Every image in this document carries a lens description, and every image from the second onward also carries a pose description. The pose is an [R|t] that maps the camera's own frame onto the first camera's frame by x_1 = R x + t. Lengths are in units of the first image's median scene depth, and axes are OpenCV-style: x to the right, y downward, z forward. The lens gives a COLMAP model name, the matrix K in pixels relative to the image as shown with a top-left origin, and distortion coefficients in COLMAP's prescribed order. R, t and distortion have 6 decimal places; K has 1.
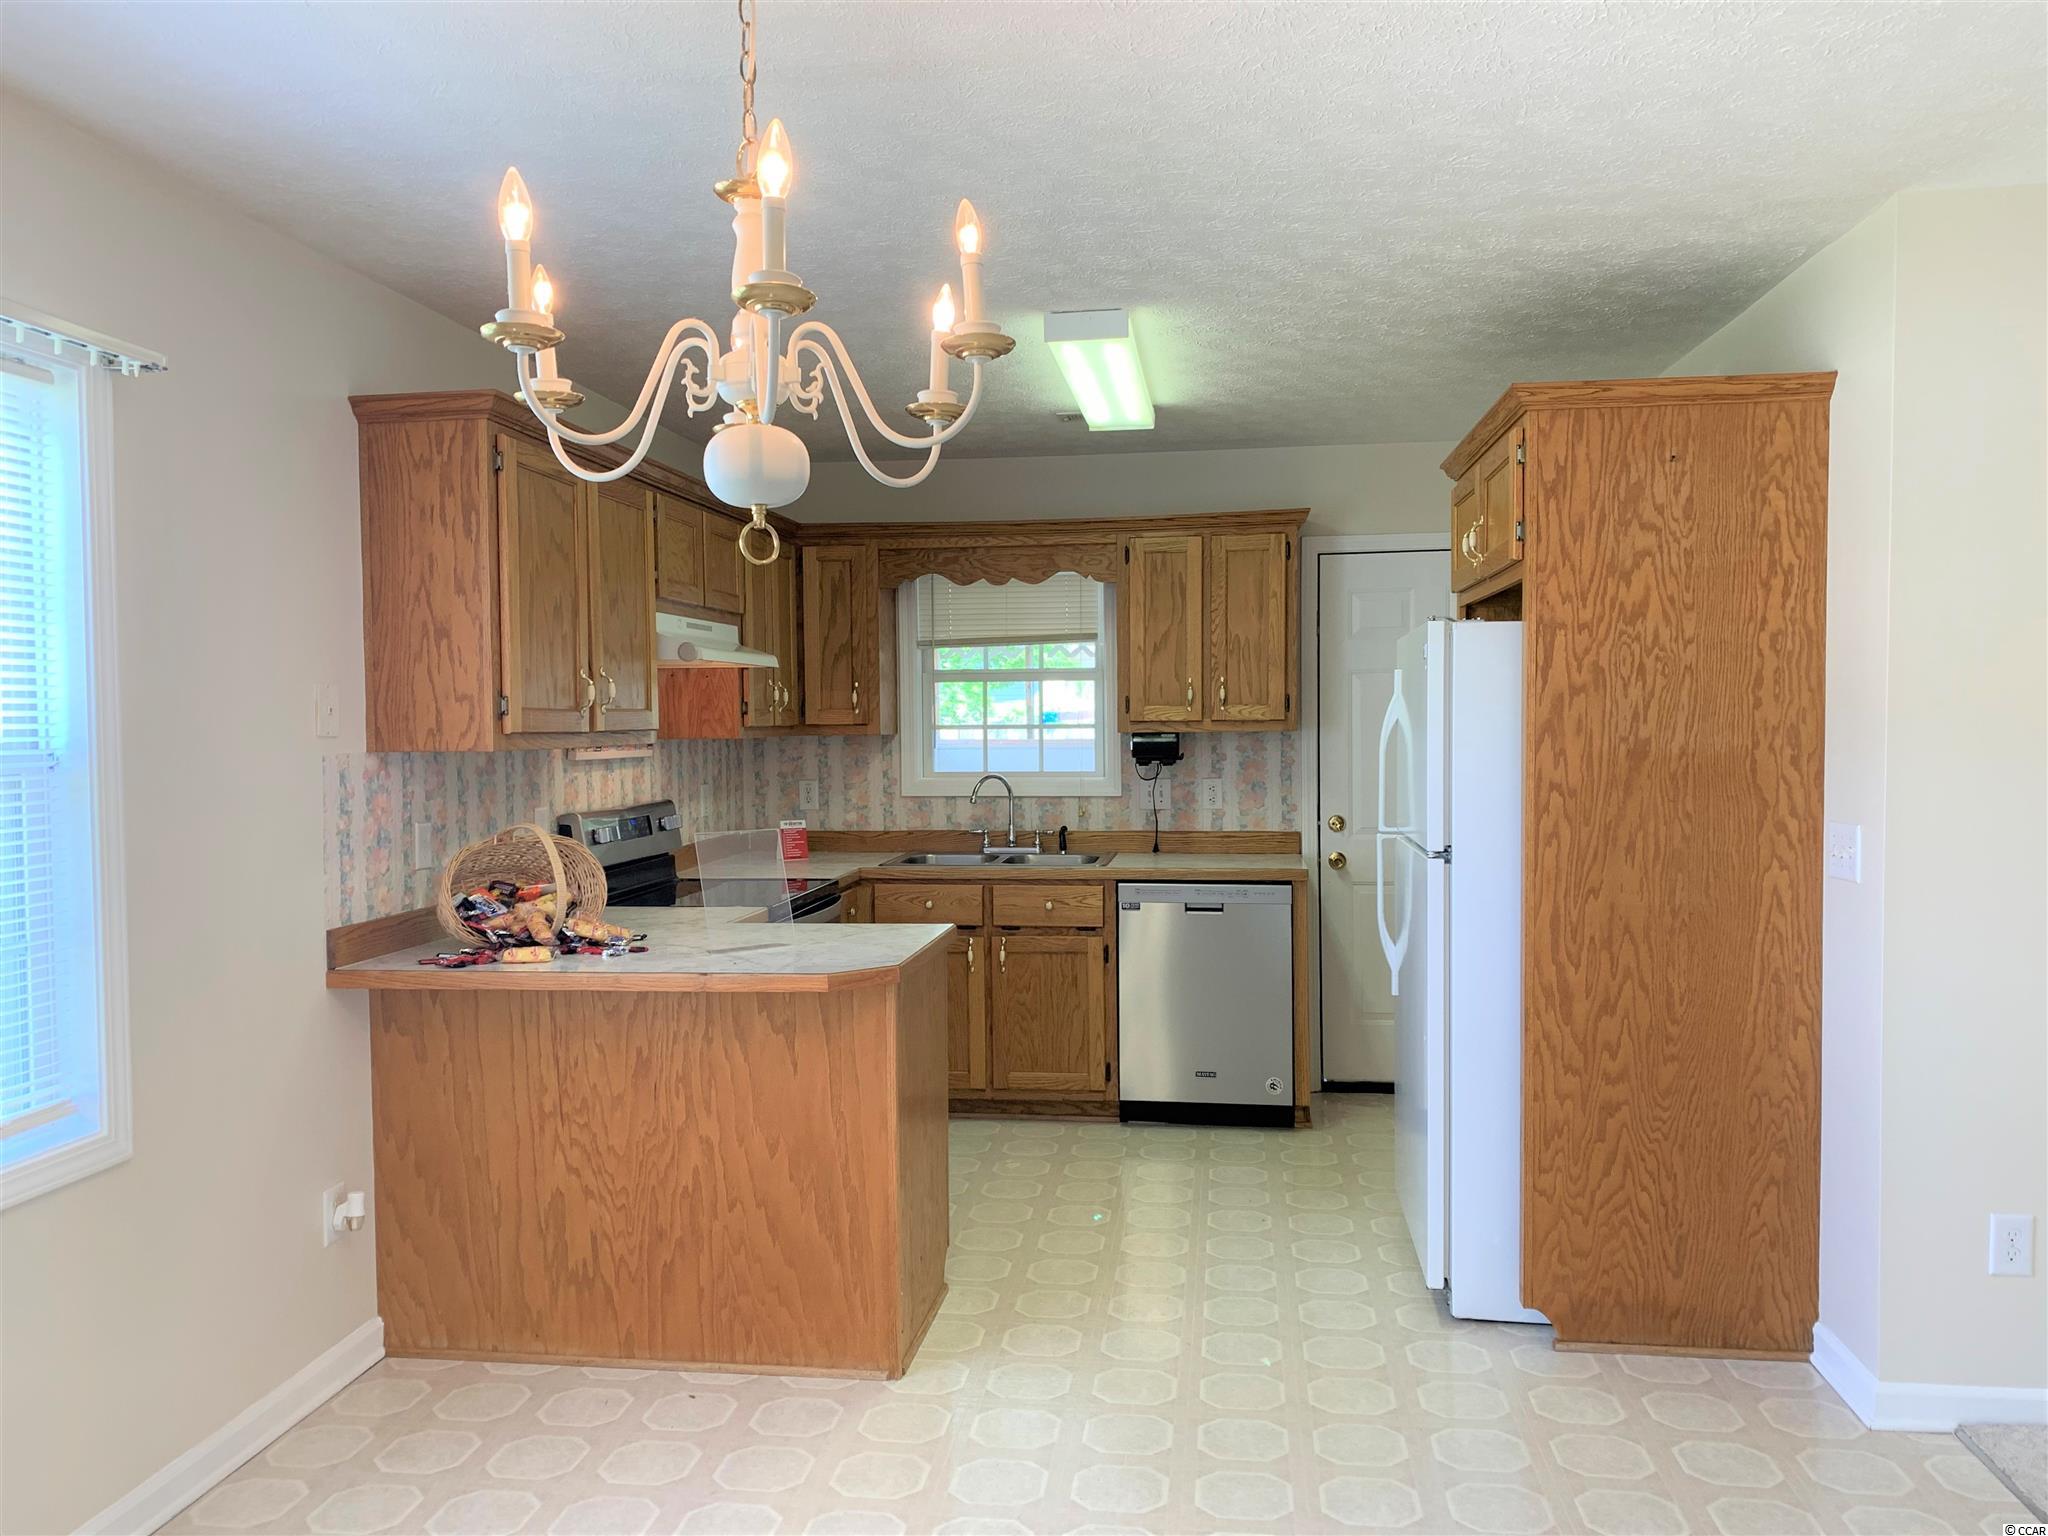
lens RADIAL K [[1561.5, 0, 1026.7], [0, 1561.5, 775.8], [0, 0, 1]] dist [0.059342, -0.059819]
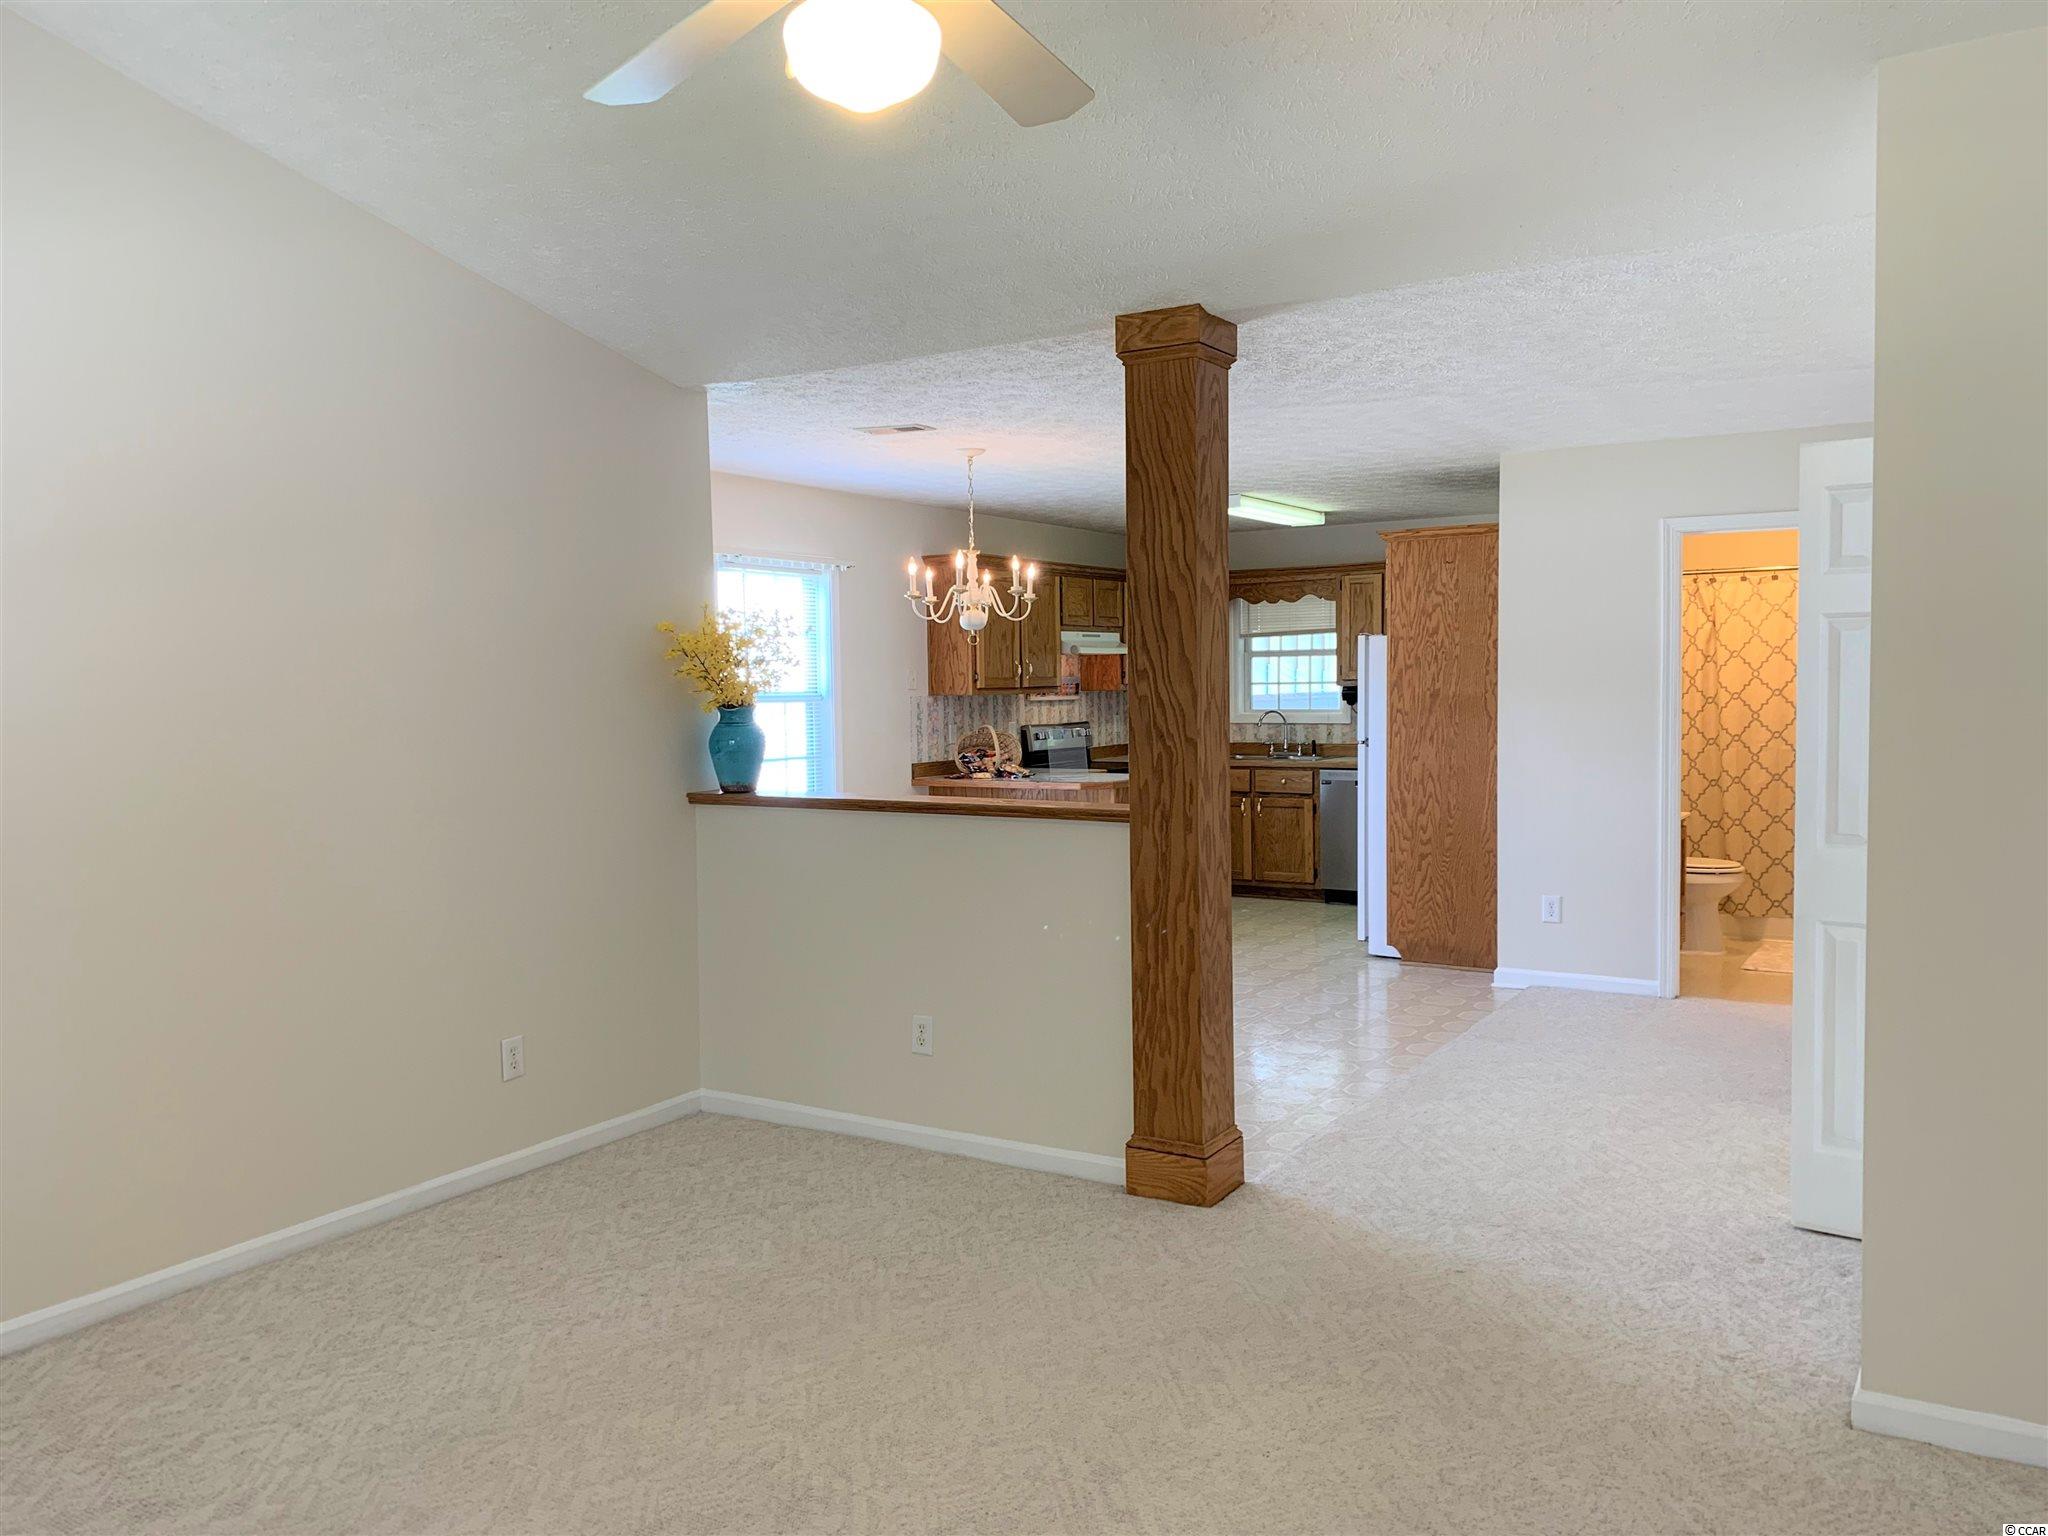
lens RADIAL K [[1561.5, 0, 1040.3], [0, 1561.5, 773.3], [0, 0, 1]] dist [0.059342, -0.059819]
pose [[0.916021, 0.020721, -0.400594, 0.725850], [-0.009543, 0.999508, 0.029879, 0.032531], [0.401016, -0.023546, 0.915768, -1.181397]]
